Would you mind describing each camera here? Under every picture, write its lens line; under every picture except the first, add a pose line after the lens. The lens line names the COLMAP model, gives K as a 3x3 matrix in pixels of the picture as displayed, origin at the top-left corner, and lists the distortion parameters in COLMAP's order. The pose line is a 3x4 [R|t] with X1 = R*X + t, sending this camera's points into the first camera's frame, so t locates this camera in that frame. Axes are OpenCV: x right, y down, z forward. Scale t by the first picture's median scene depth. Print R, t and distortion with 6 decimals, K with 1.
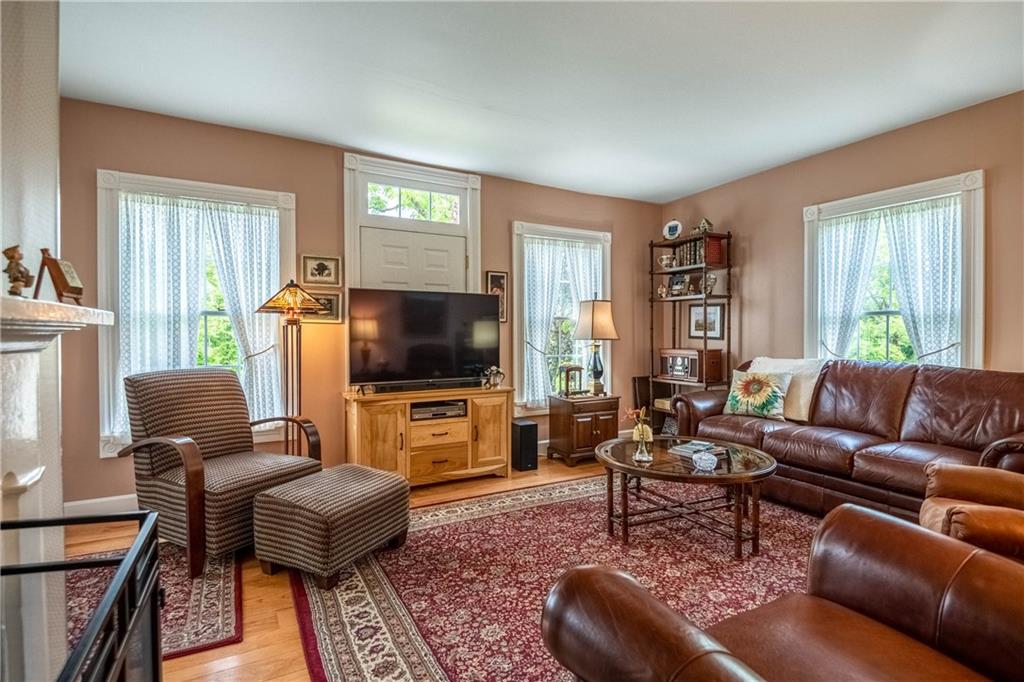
lens RADIAL K [[493.5, 0, 513.2], [0, 493.5, 340.3], [0, 0, 1]] dist [-0.023757, -0.004547]
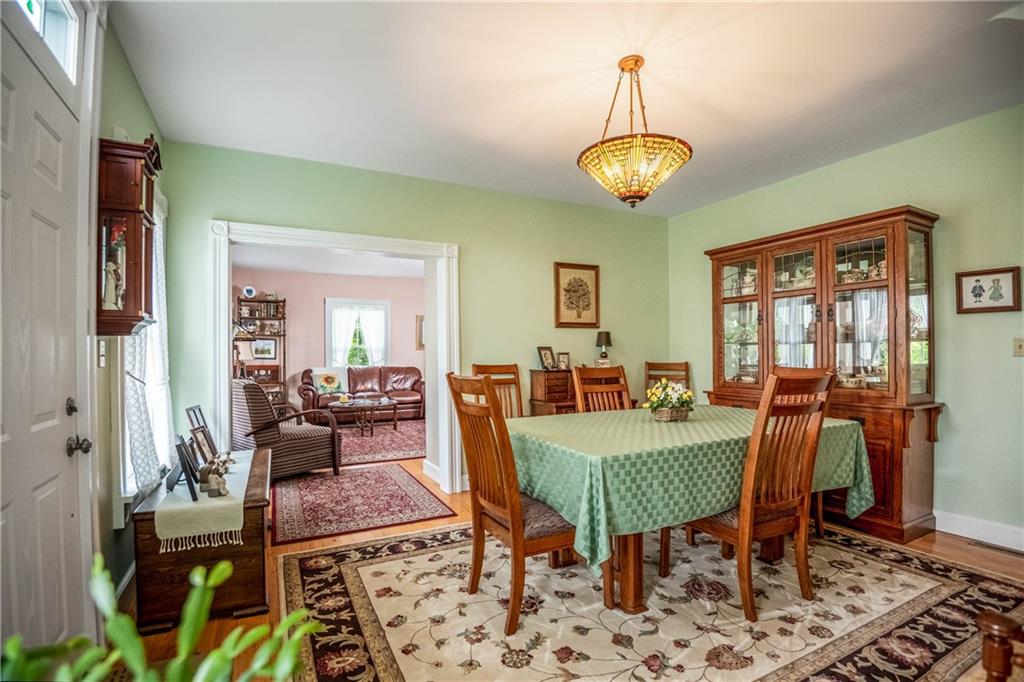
lens RADIAL K [[493.5, 0, 513.4], [0, 493.5, 343.2], [0, 0, 1]] dist [-0.023757, -0.004547]
pose [[0.029278, 0.006418, 0.999551, -1.288917], [0.017760, 0.999818, -0.006940, -0.030667], [-0.999414, 0.017955, 0.029159, 0.087776]]
